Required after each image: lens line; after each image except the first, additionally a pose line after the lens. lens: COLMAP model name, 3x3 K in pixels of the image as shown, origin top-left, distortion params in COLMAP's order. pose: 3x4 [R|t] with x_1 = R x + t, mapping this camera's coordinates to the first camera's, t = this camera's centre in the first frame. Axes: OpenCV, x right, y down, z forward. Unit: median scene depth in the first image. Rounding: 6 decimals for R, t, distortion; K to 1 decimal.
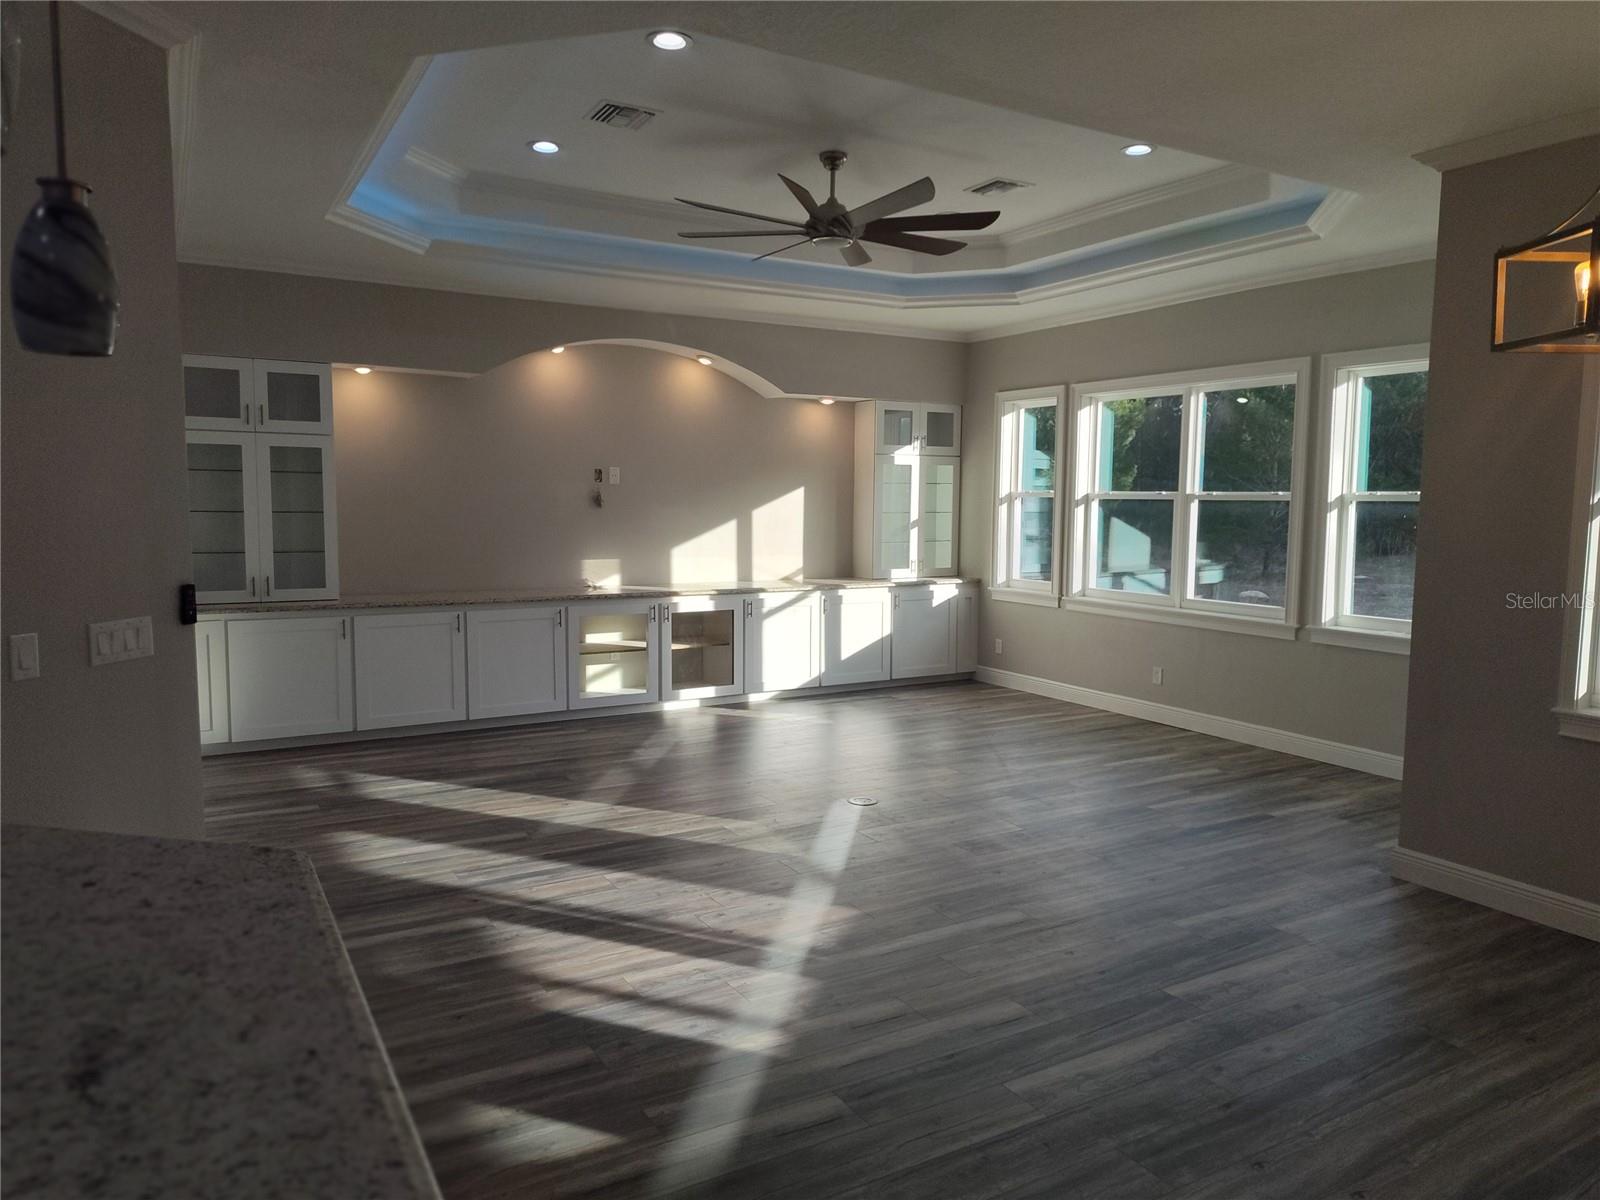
lens RADIAL K [[1099.7, 0, 801.4], [0, 1099.7, 597.2], [0, 0, 1]] dist [0.052377, -0.015350]
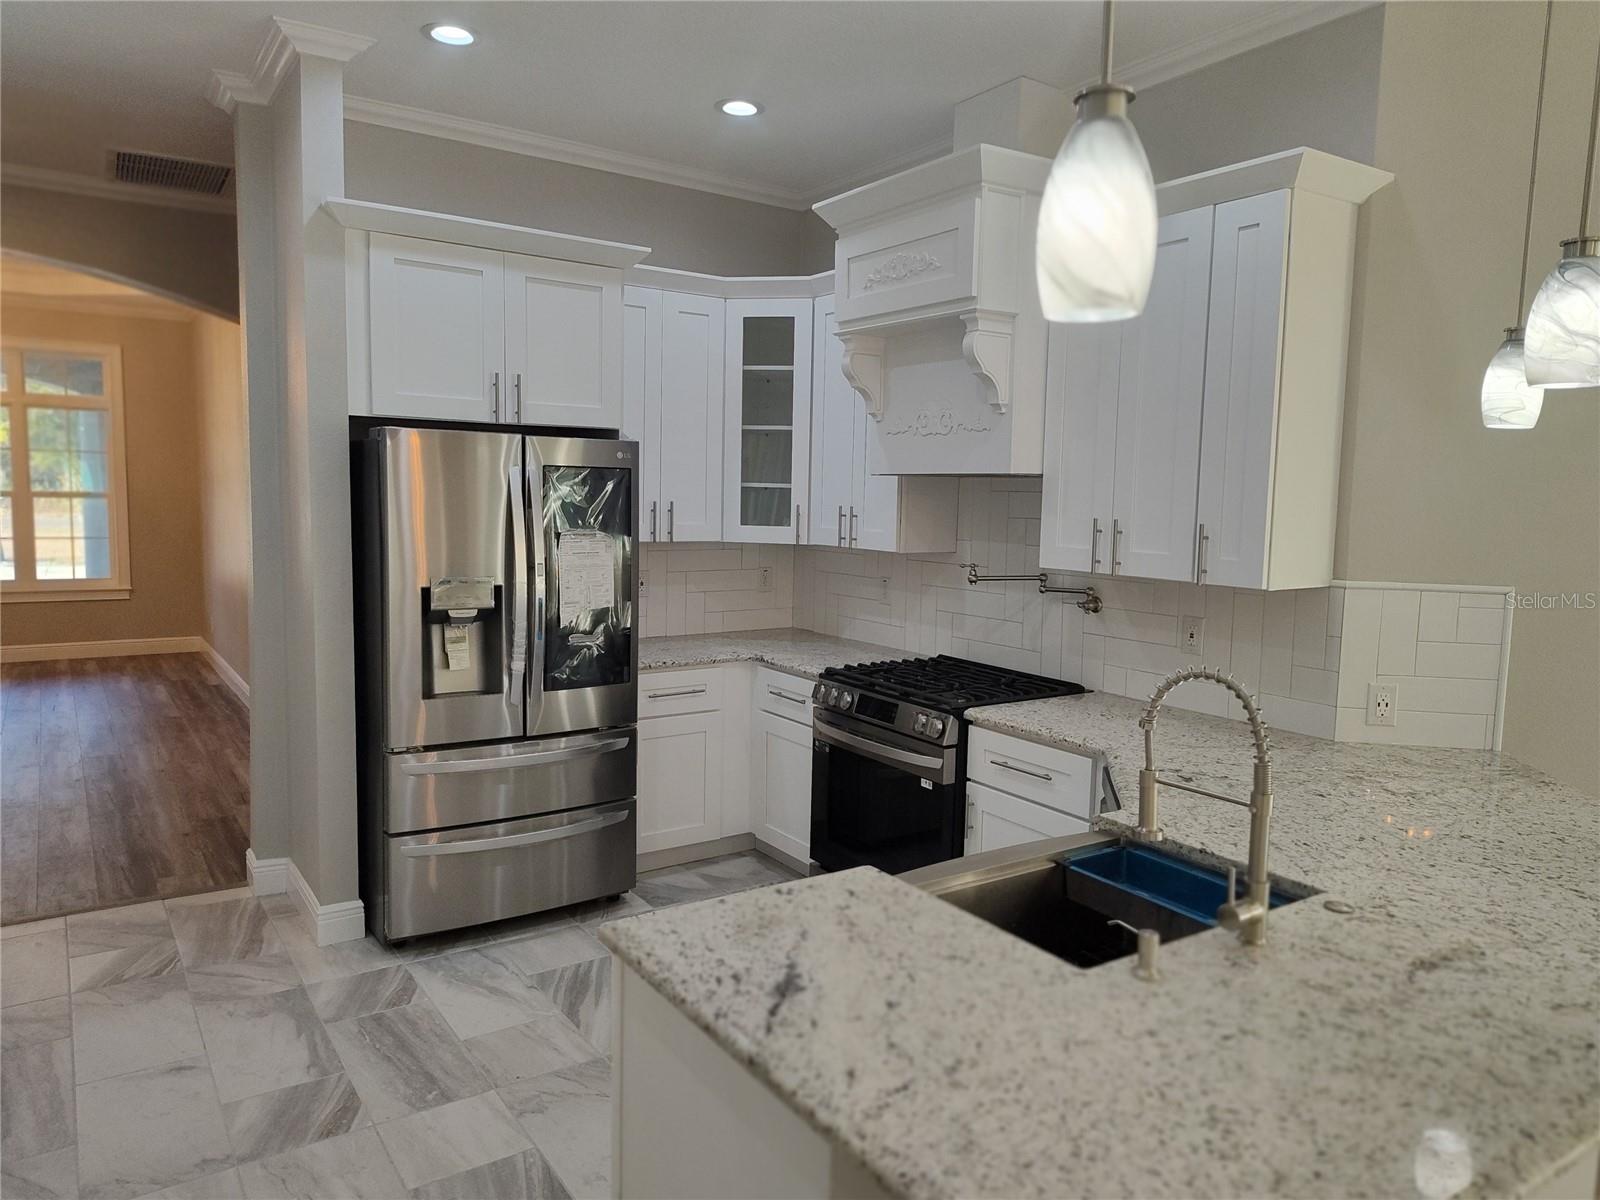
lens RADIAL K [[1099.7, 0, 800.3], [0, 1099.7, 598.6], [0, 0, 1]] dist [0.052377, -0.015350]
pose [[0.069986, 0.085184, -0.993904, 0.561262], [-0.110461, 0.990882, 0.077147, -0.000345], [0.991413, 0.104389, 0.078757, 0.171299]]
